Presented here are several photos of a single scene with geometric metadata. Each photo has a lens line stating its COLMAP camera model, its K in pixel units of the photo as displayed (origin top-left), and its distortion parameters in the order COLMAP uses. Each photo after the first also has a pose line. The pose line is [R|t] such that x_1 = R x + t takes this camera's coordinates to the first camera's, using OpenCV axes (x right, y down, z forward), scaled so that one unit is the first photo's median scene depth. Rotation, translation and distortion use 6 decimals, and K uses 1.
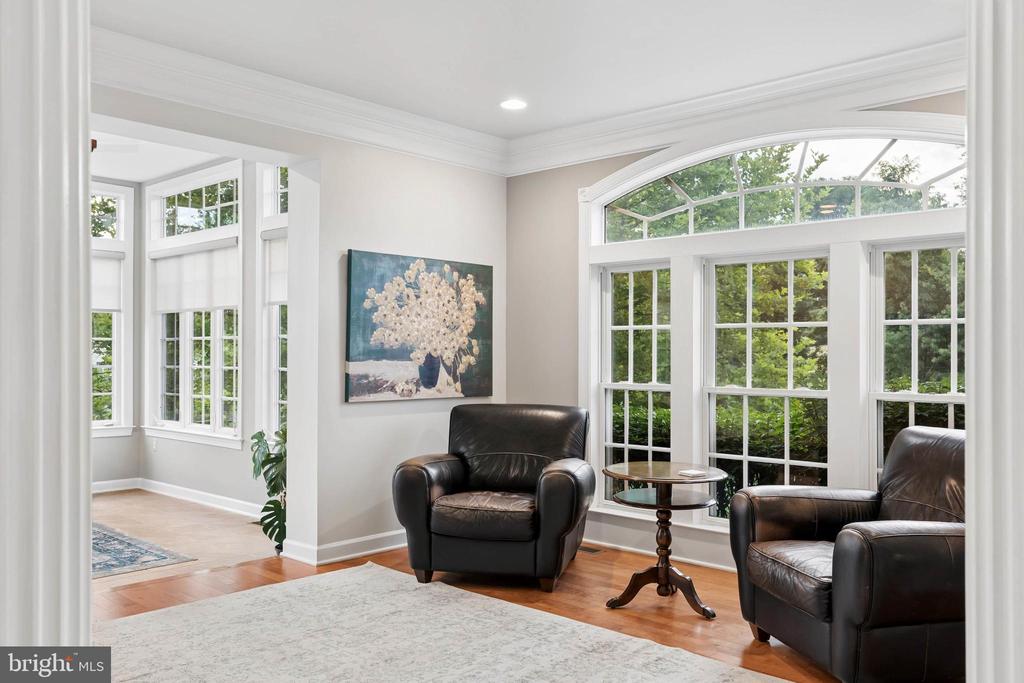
lens RADIAL K [[852.1, 0, 512.0], [0, 852.1, 341.5], [0, 0, 1]] dist [0.005103, 0.002158]
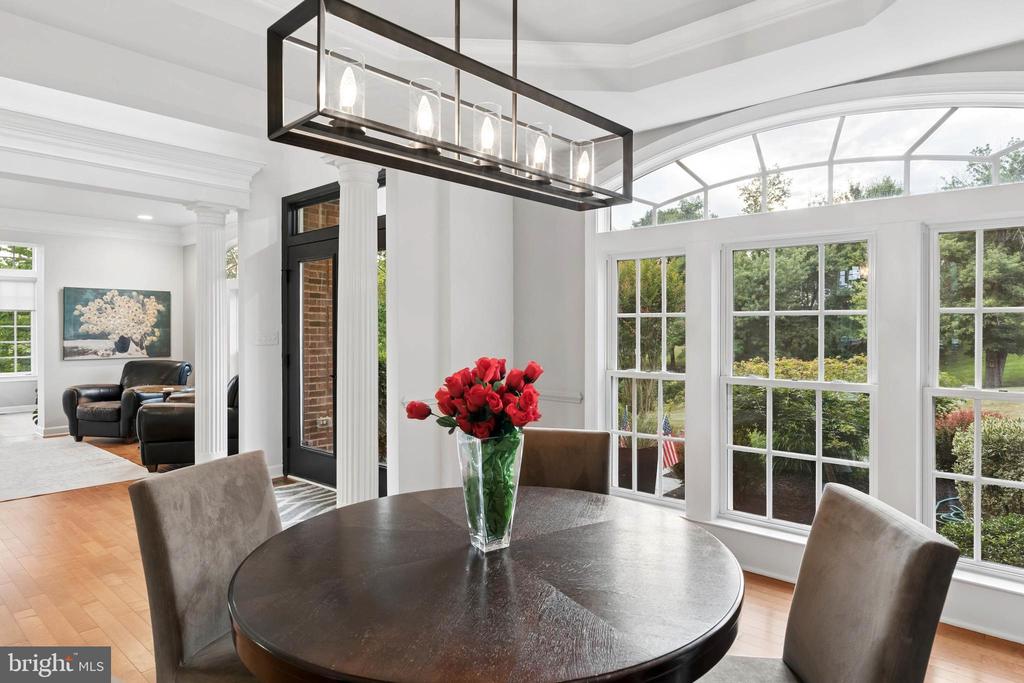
lens RADIAL K [[611.5, 0, 531.8], [0, 611.5, 328.3], [0, 0, 1]] dist [0.001348, 0.001593]
pose [[0.999323, -0.005520, 0.036387, 0.853896], [0.004916, 0.999849, 0.016664, -0.024352], [-0.036473, -0.016473, 0.999199, -0.516171]]
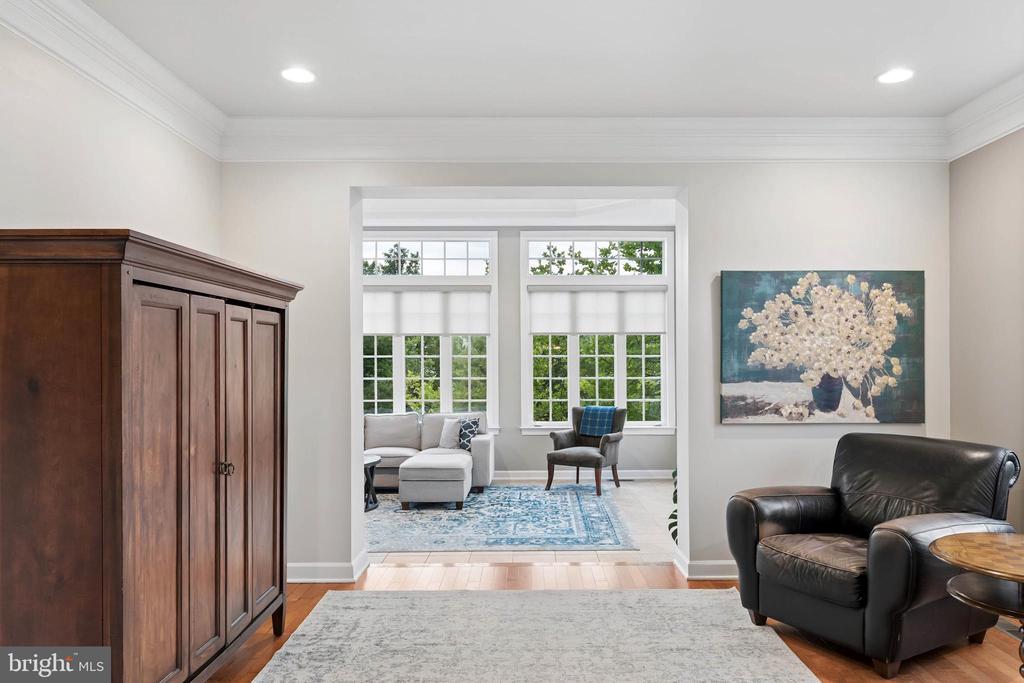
lens RADIAL K [[713.1, 0, 536.6], [0, 713.1, 360.8], [0, 0, 1]] dist [0.007683, 0.001428]
pose [[0.687646, -0.006103, -0.726021, 0.253186], [0.018255, 0.999794, 0.008885, -0.013196], [0.725817, -0.019363, 0.687616, 0.250784]]
